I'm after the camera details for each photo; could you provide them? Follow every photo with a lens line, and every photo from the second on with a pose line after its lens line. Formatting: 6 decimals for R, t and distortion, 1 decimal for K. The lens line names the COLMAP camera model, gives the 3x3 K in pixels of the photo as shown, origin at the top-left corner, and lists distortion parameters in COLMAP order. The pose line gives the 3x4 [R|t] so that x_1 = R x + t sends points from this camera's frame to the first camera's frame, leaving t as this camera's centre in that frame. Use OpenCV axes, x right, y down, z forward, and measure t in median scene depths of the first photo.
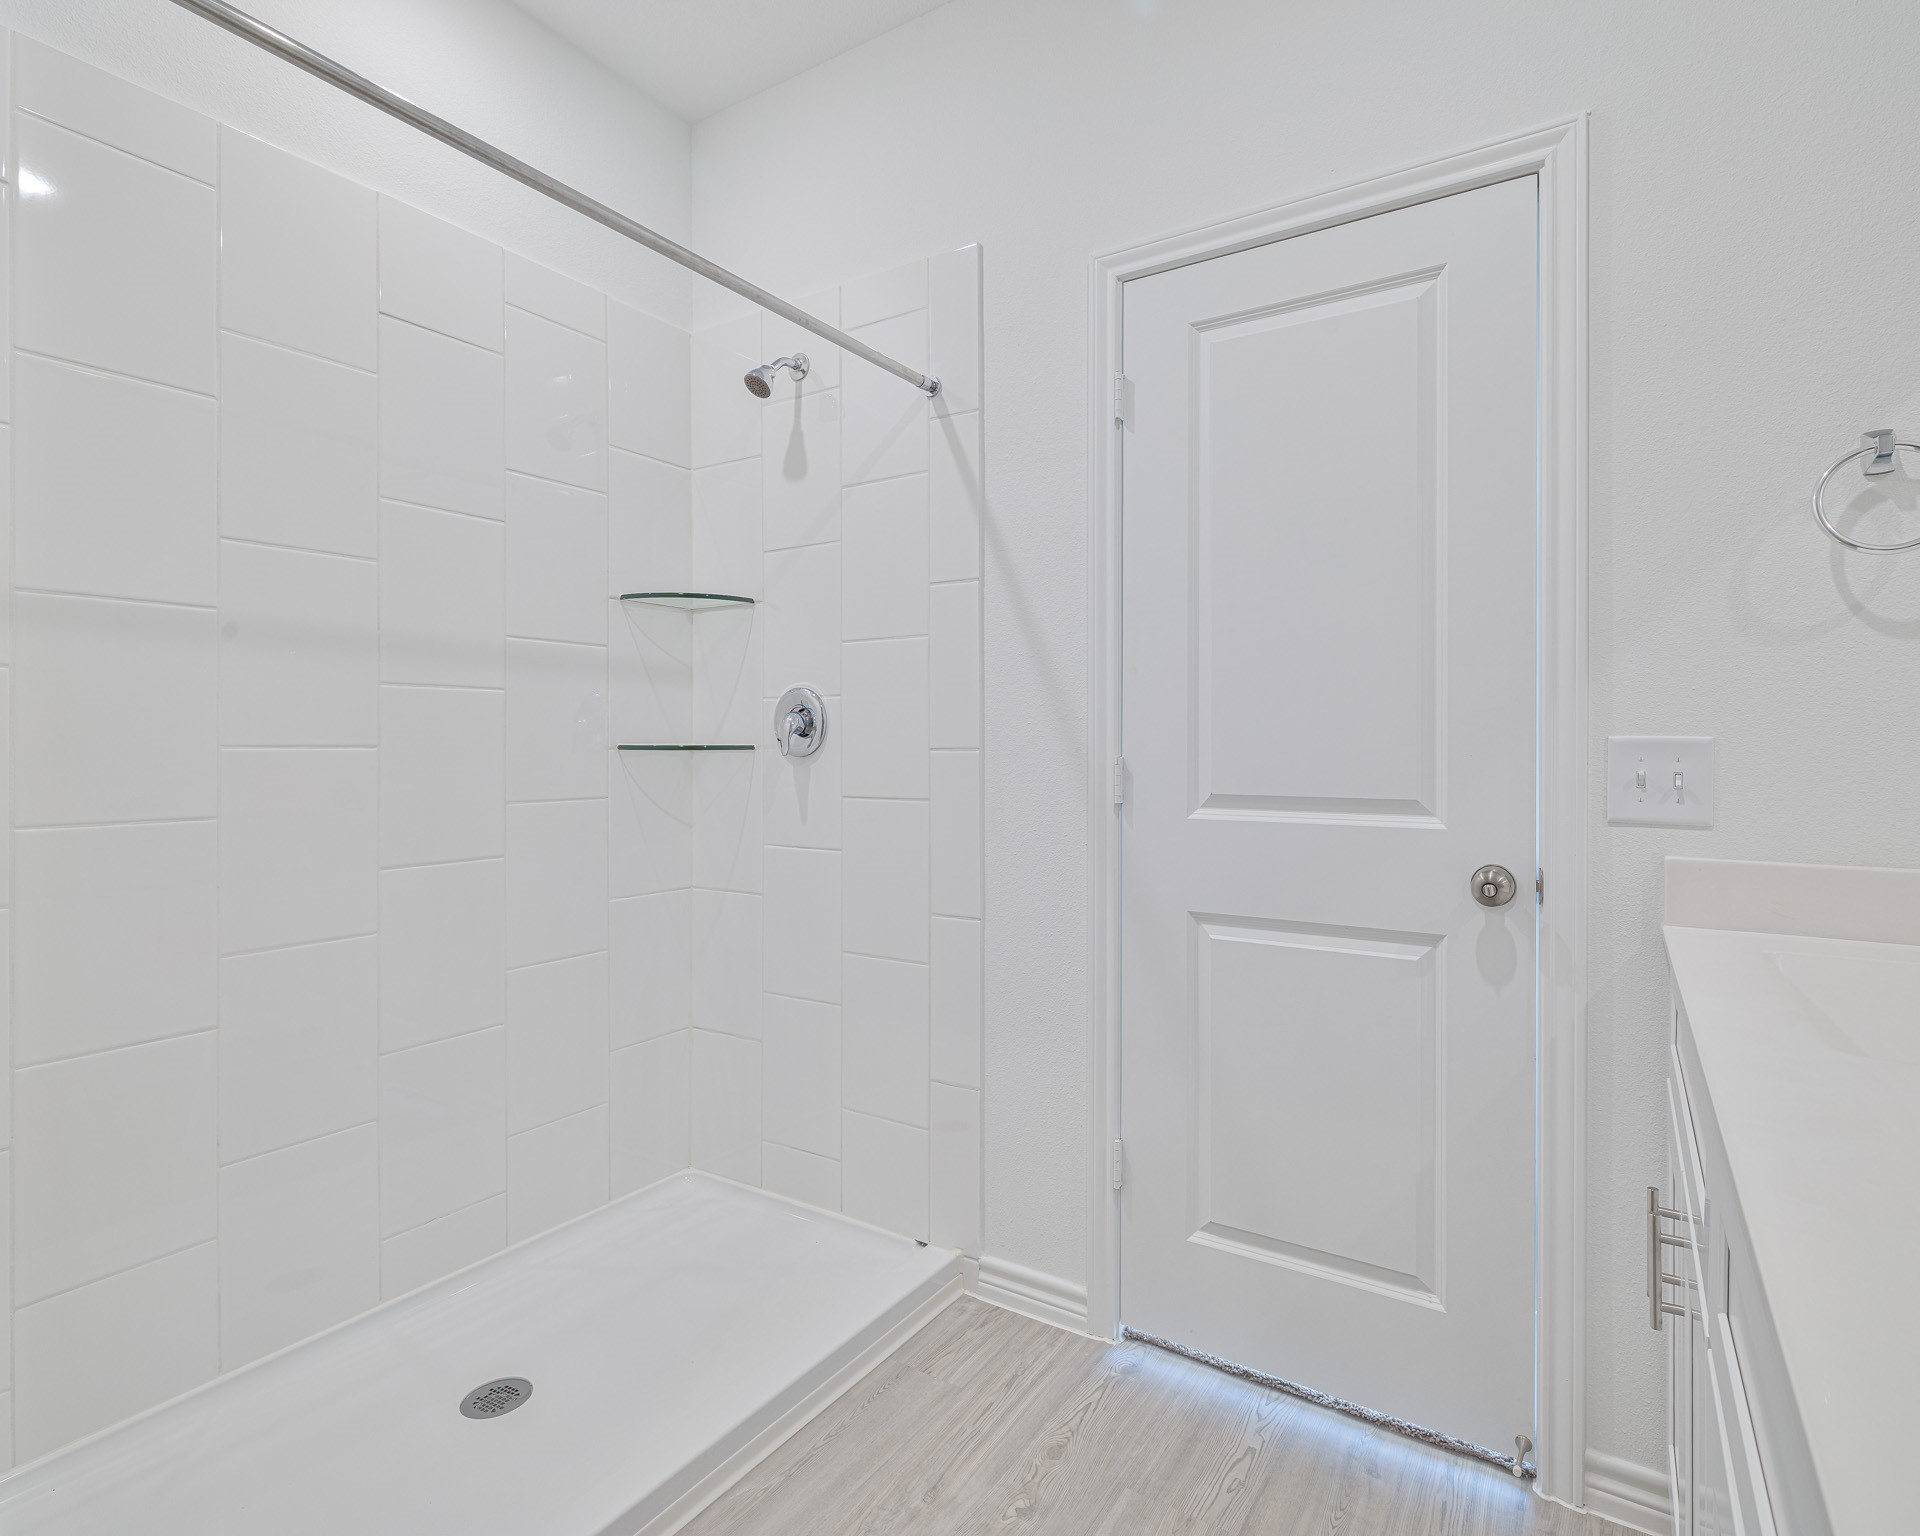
lens RADIAL K [[1006.7, 0, 961.0], [0, 1006.7, 754.0], [0, 0, 1]] dist [0.006390, 0.000781]
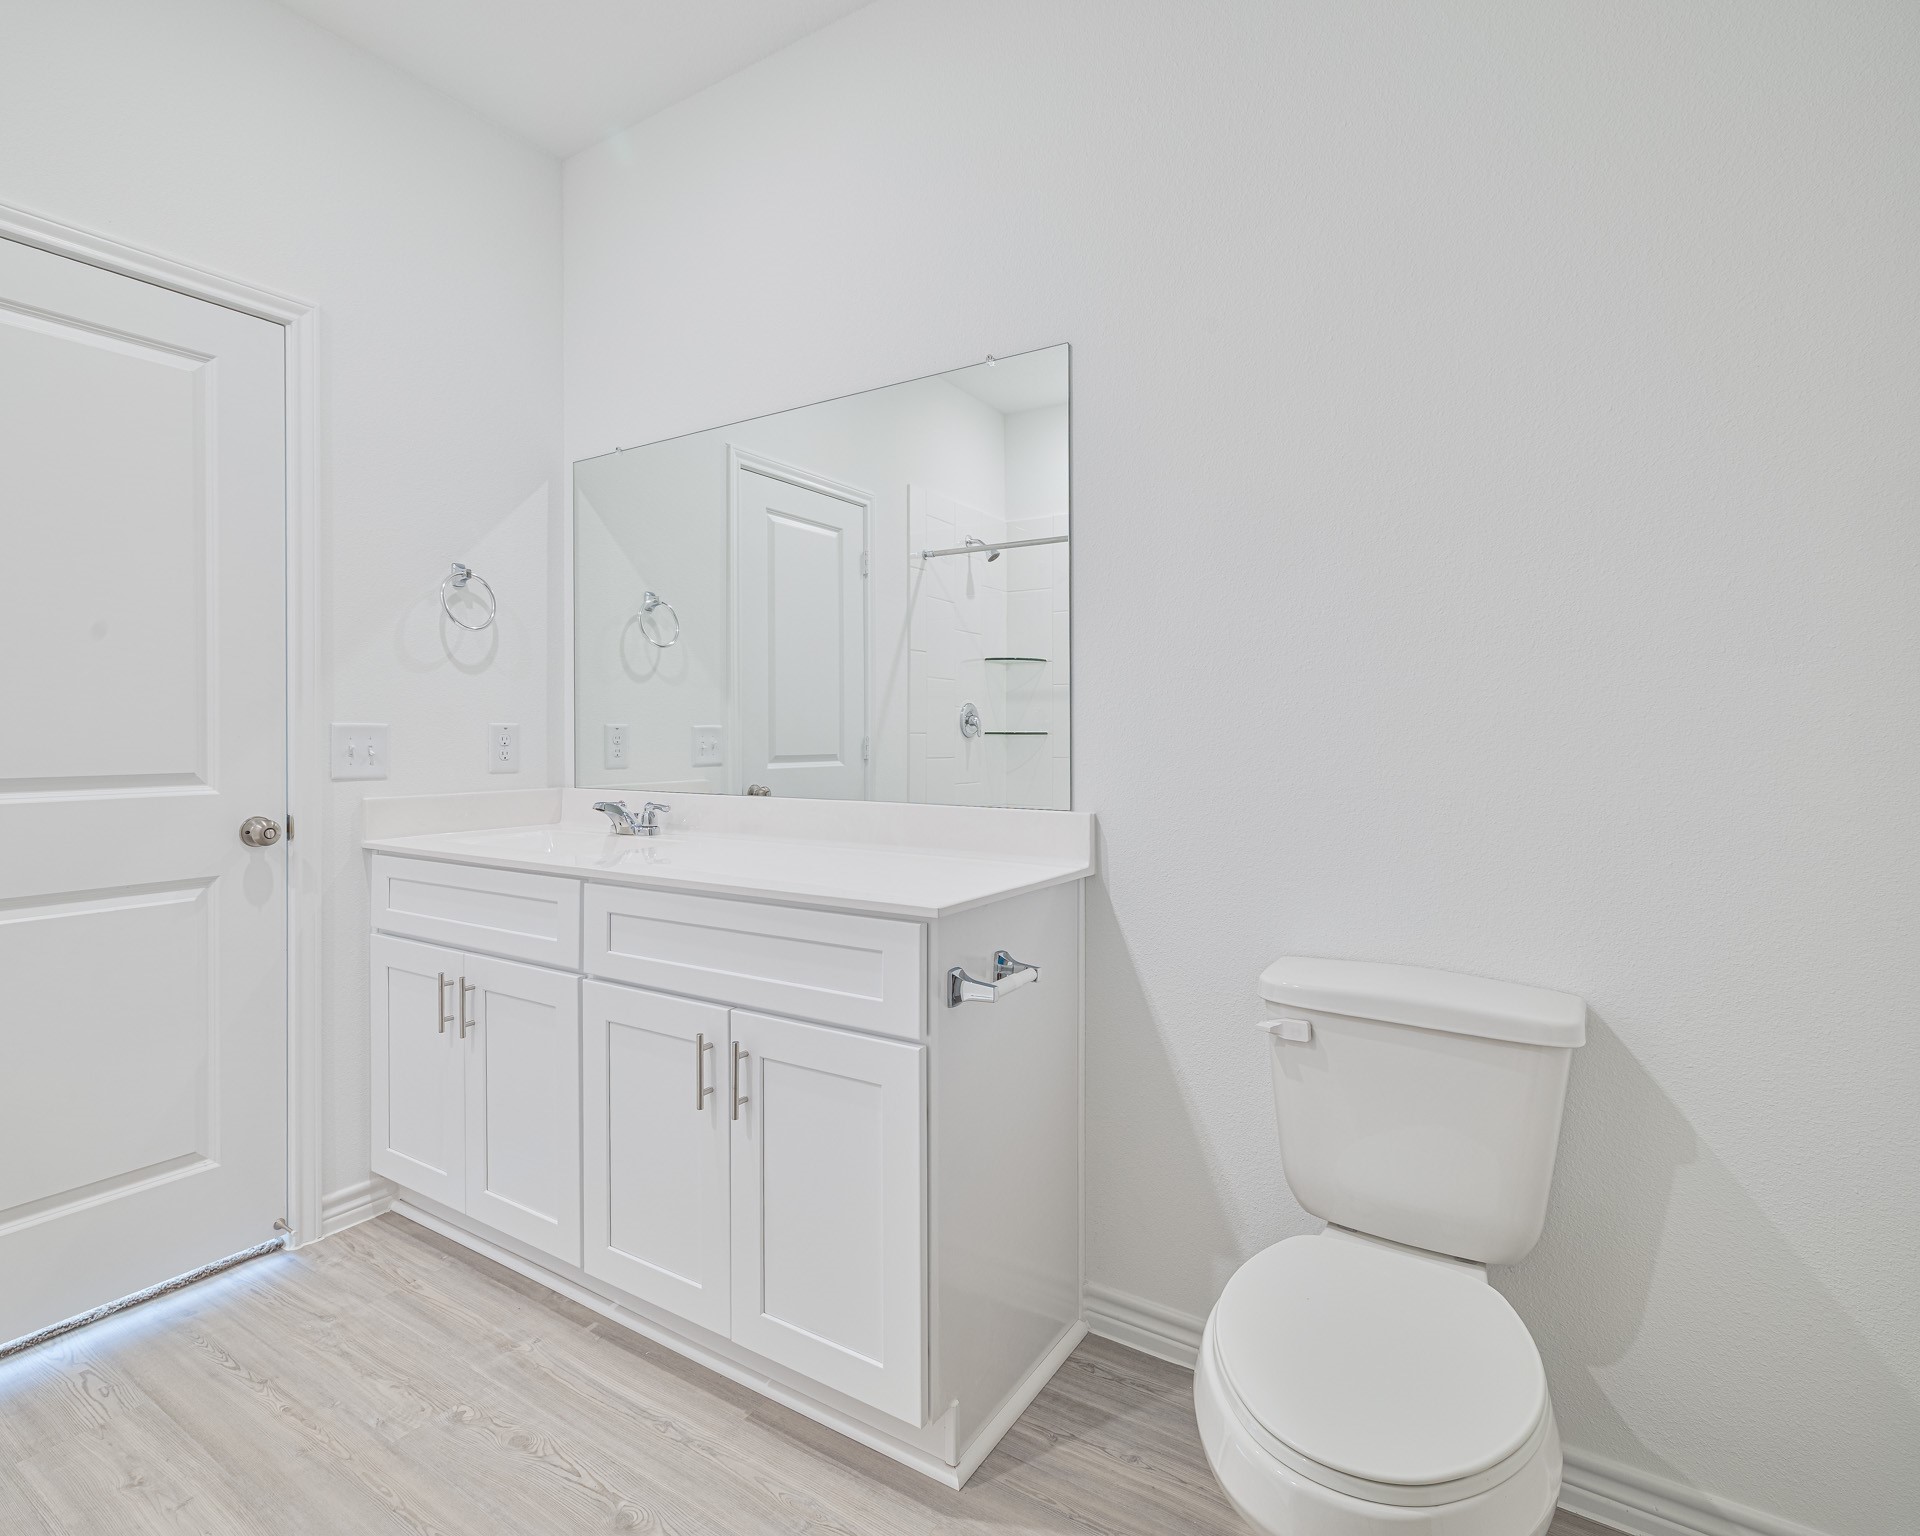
lens RADIAL K [[1006.7, 0, 958.9], [0, 1006.7, 758.0], [0, 0, 1]] dist [0.006390, 0.000781]
pose [[-0.001974, -0.032499, 0.999470, -0.834357], [0.003308, 0.999466, 0.032505, -0.010746], [-0.999993, 0.003370, -0.001866, 0.054168]]
